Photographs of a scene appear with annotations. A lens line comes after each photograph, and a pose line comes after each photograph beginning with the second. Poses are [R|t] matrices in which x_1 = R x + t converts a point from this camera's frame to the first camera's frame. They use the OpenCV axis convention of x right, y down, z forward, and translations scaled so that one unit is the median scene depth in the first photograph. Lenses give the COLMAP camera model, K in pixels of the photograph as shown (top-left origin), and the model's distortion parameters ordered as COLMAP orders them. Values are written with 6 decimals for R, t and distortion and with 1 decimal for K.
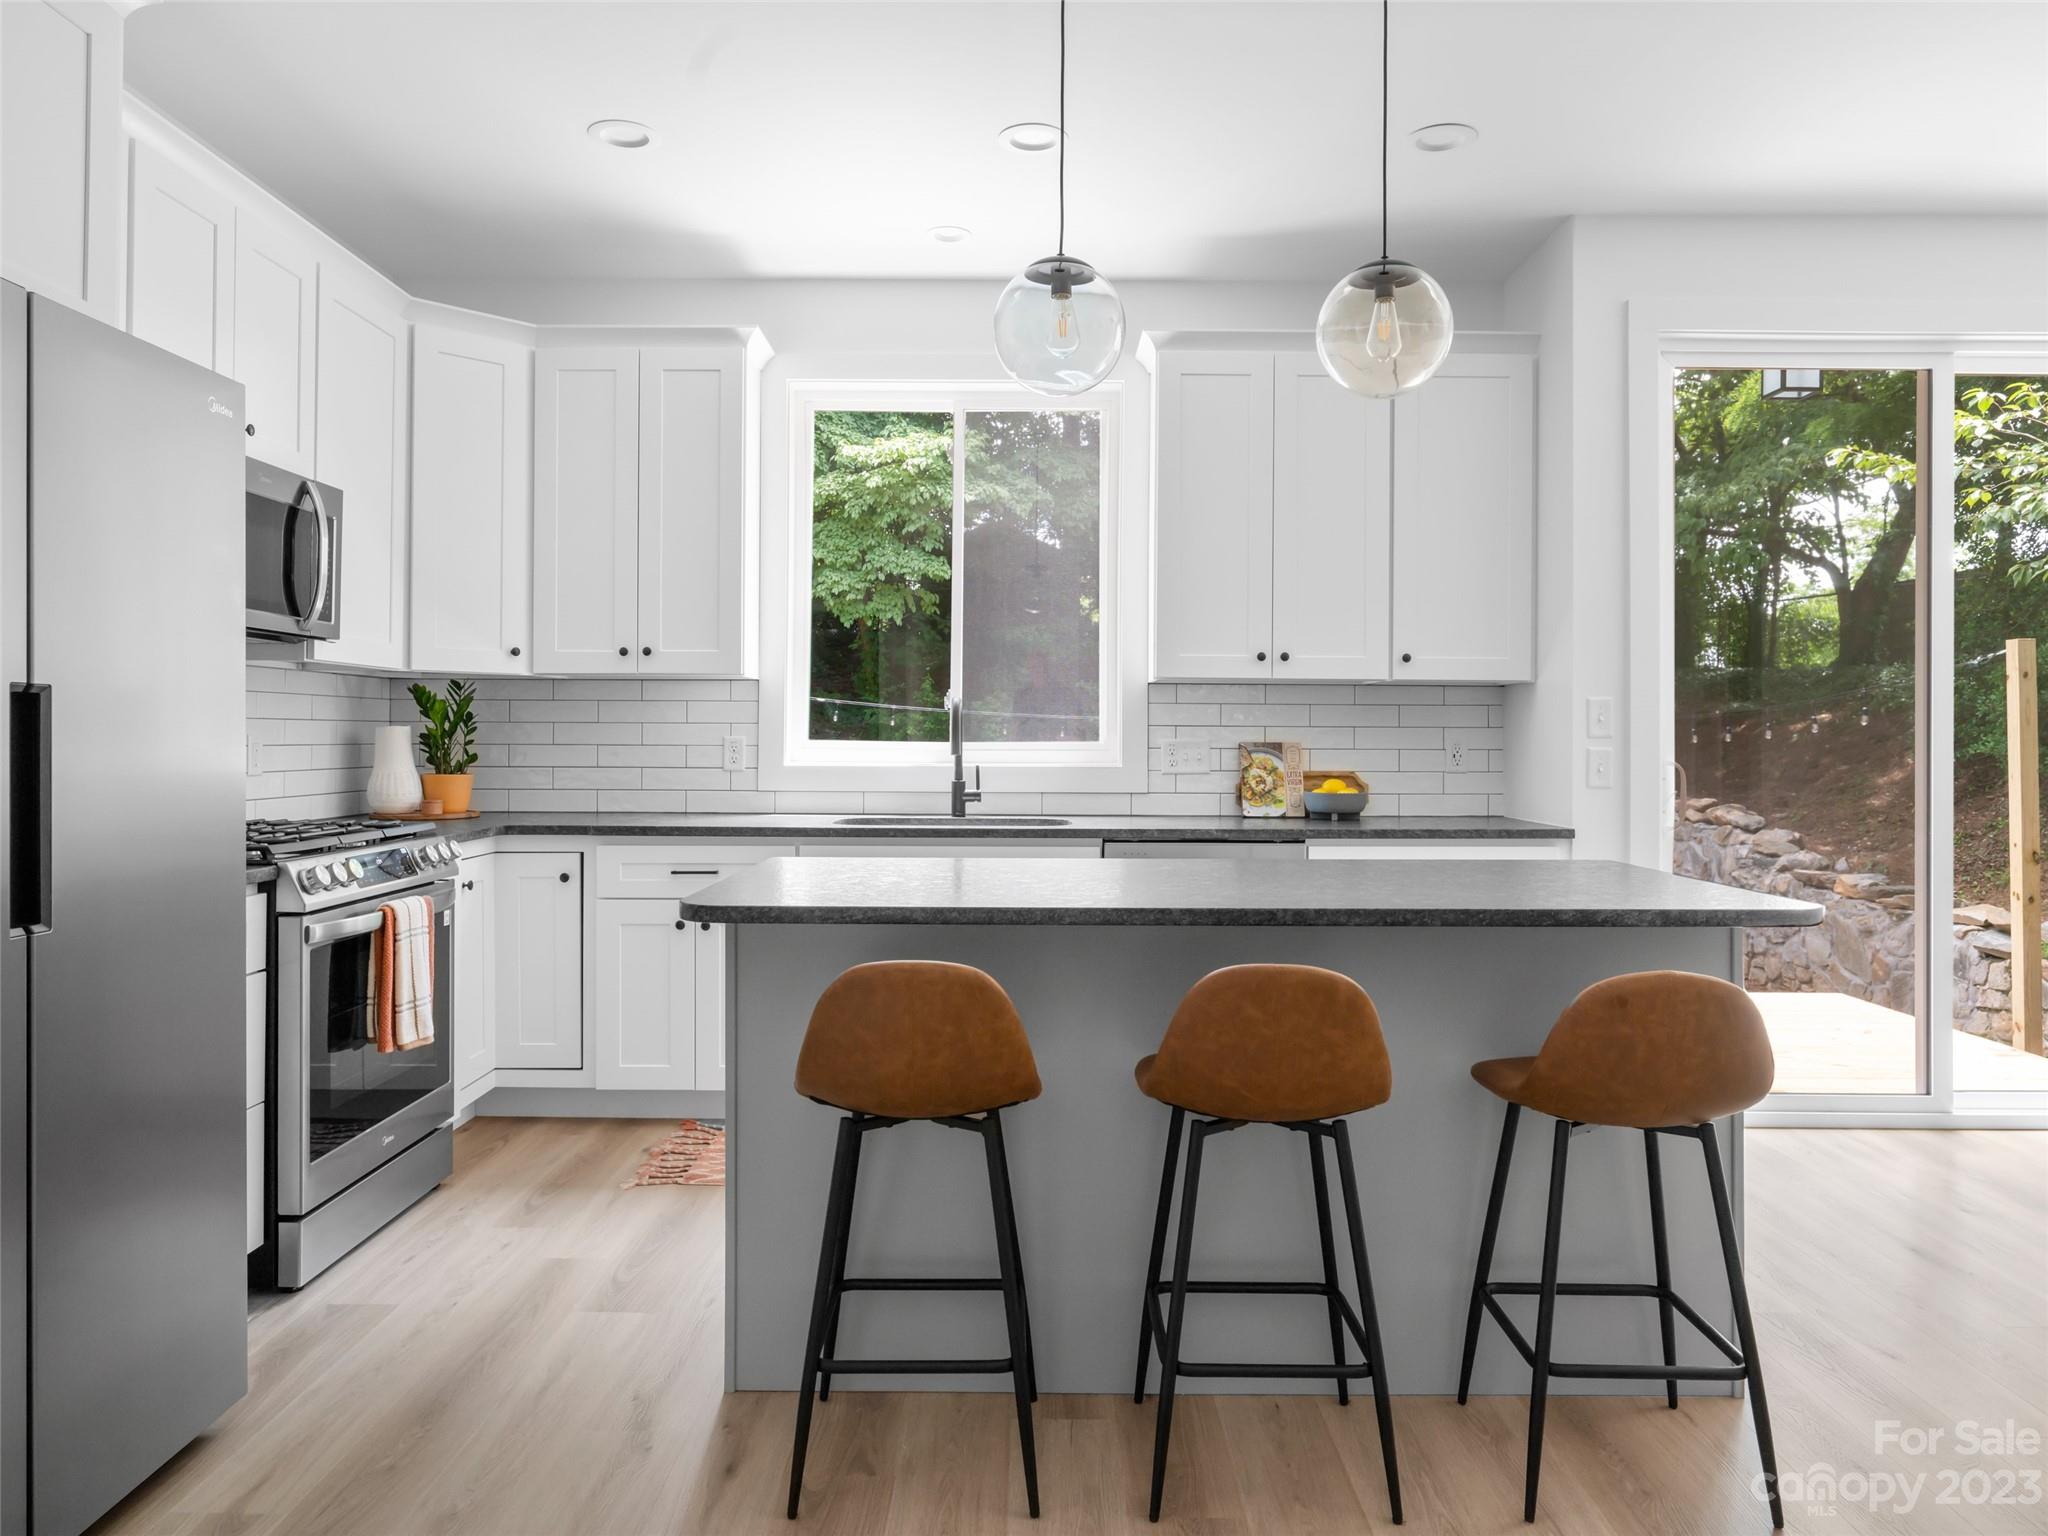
lens RADIAL K [[1392.7, 0, 1030.4], [0, 1392.7, 719.7], [0, 0, 1]] dist [-0.000490, -0.000702]
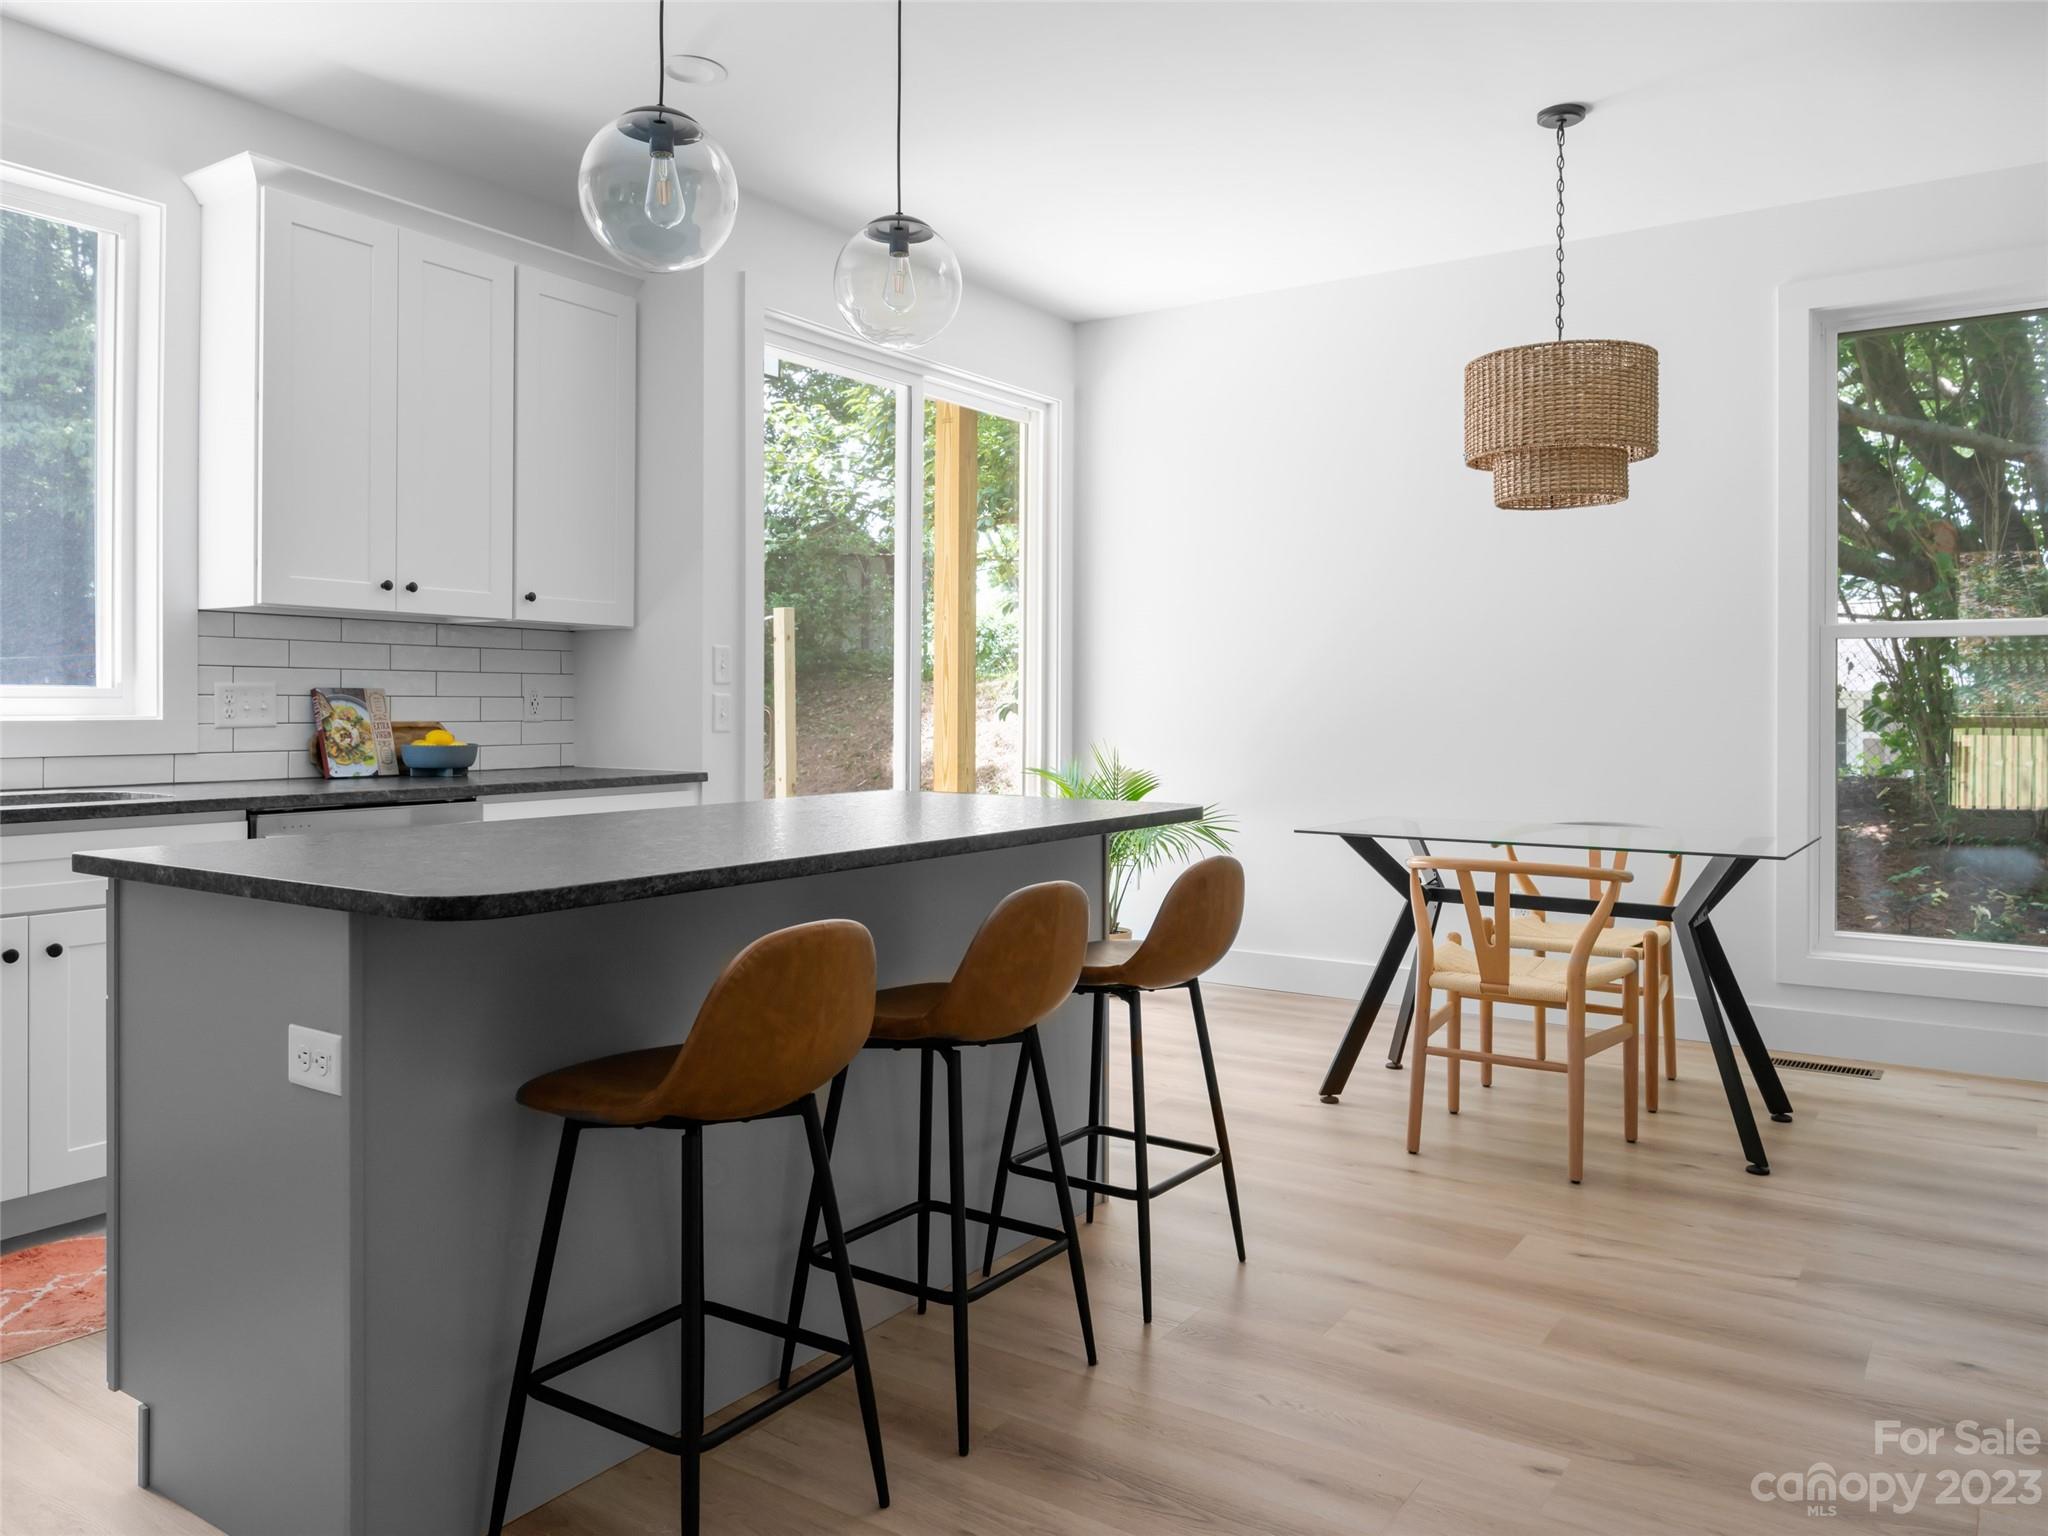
lens RADIAL K [[1460.8, 0, 1028.8], [0, 1460.8, 722.8], [0, 0, 1]] dist [-0.022274, 0.008130]
pose [[0.561201, -0.013221, 0.827574, -0.328519], [-0.010174, 0.999687, 0.022870, 0.013130], [-0.827617, -0.021254, 0.560891, 0.174096]]
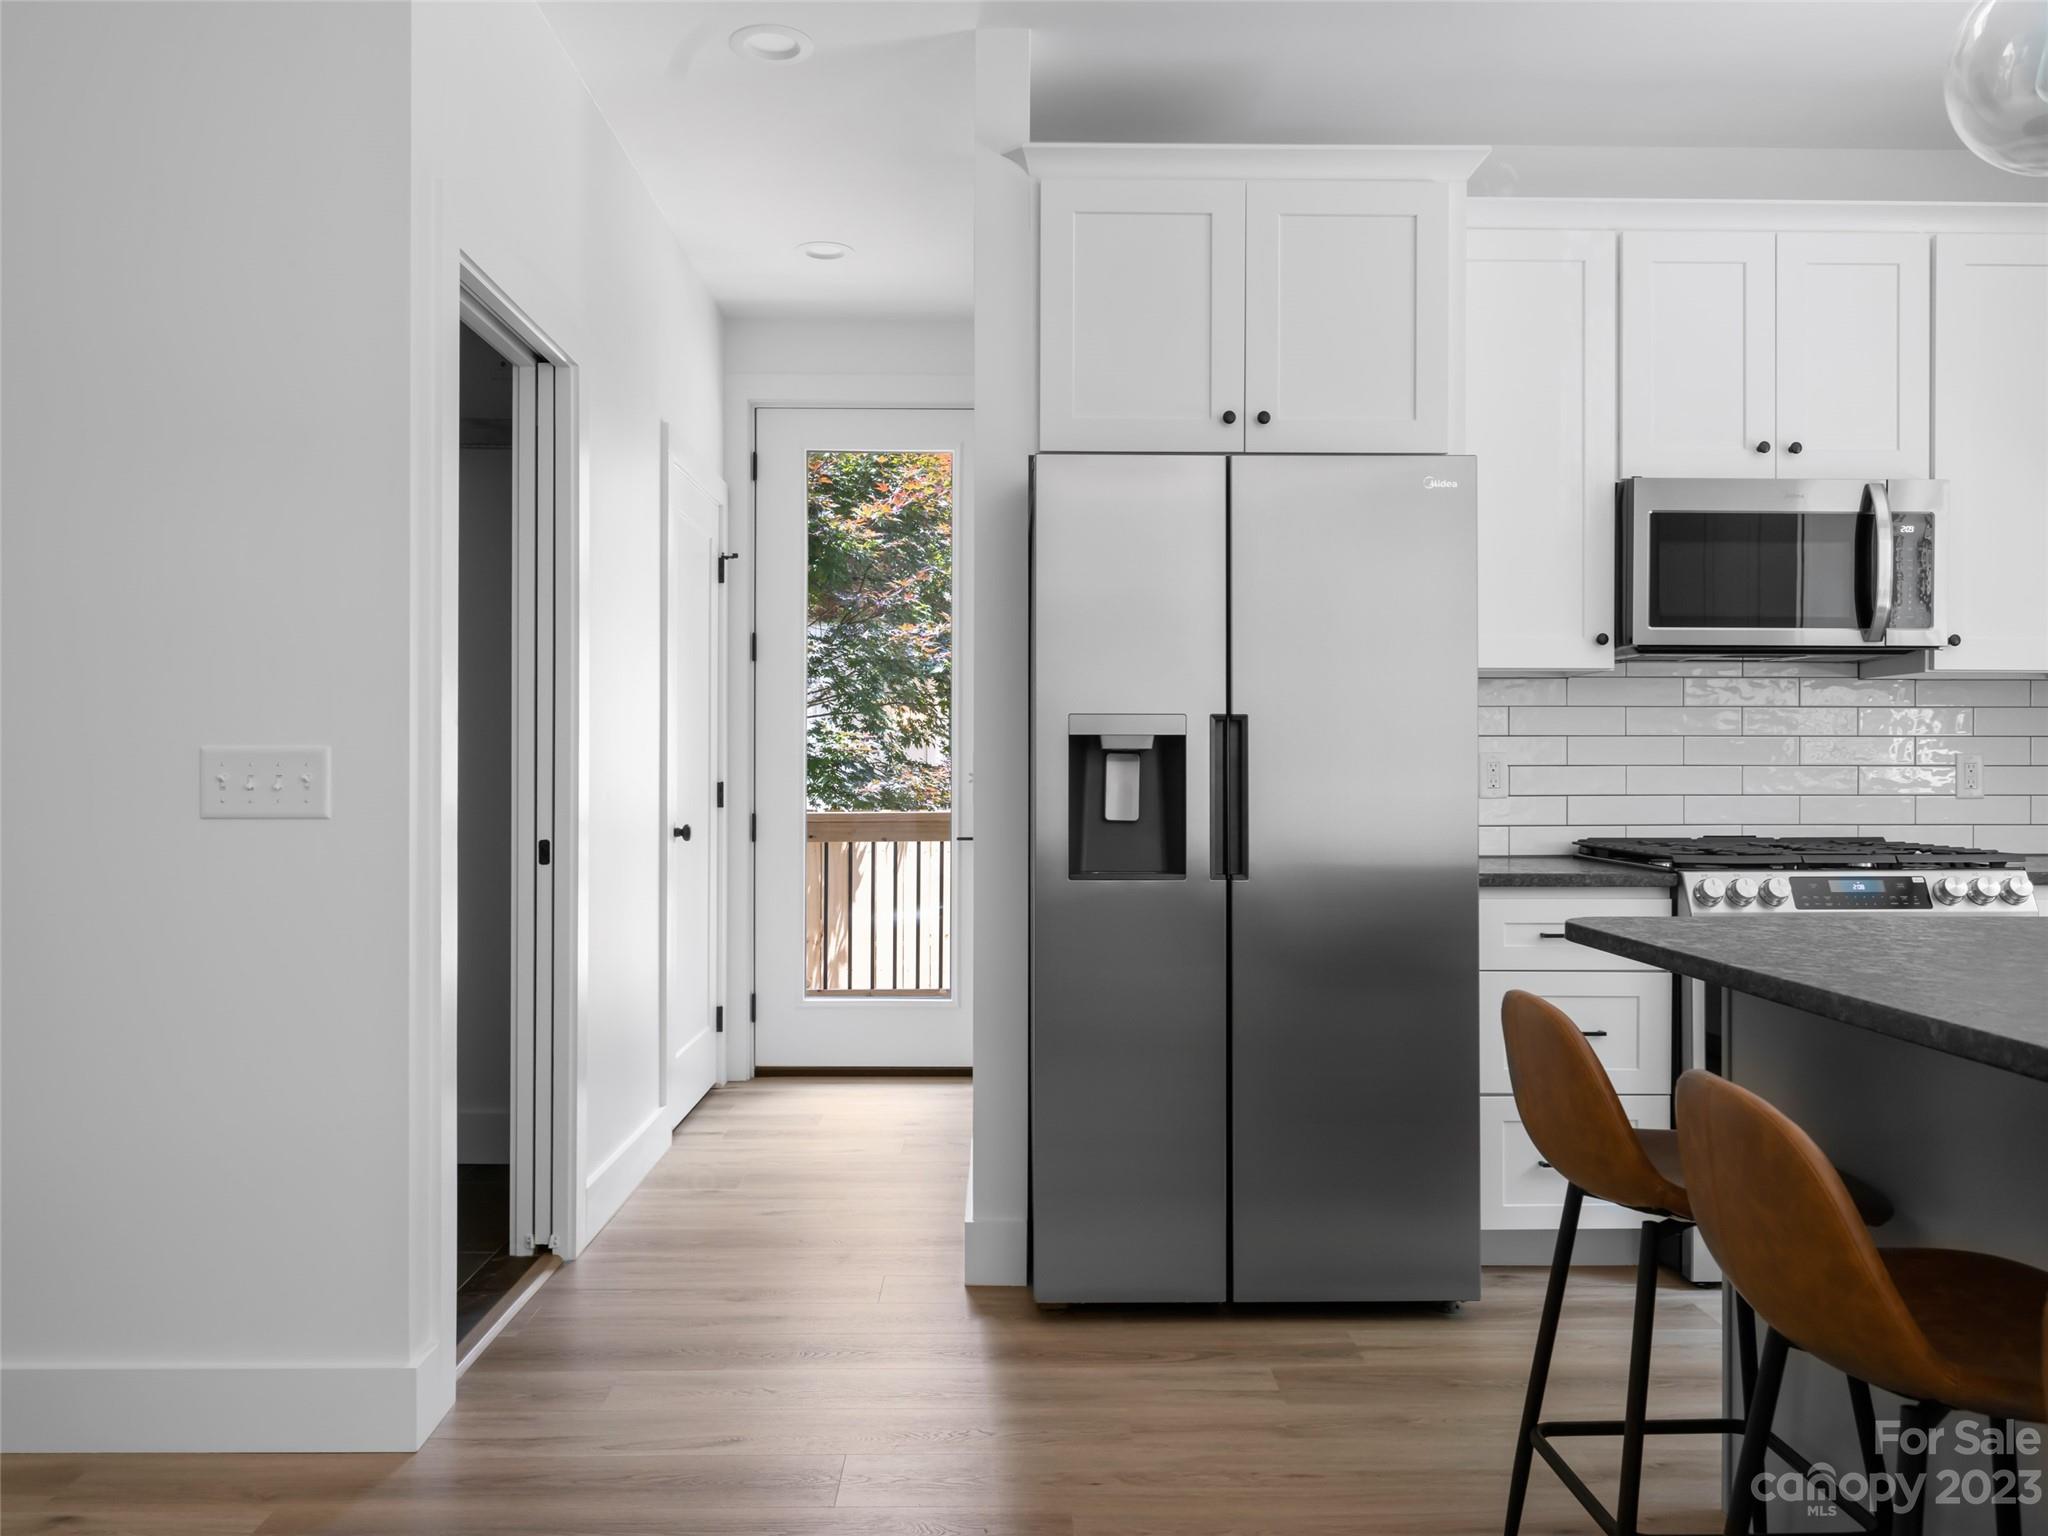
lens RADIAL K [[1524.3, 0, 1026.1], [0, 1524.3, 774.3], [0, 0, 1]] dist [-0.005667, 0.007408]
pose [[0.011184, -0.002478, -0.999934, 0.374068], [0.012151, 0.999923, -0.002343, 0.015897], [0.999864, -0.012124, 0.011213, 0.304652]]
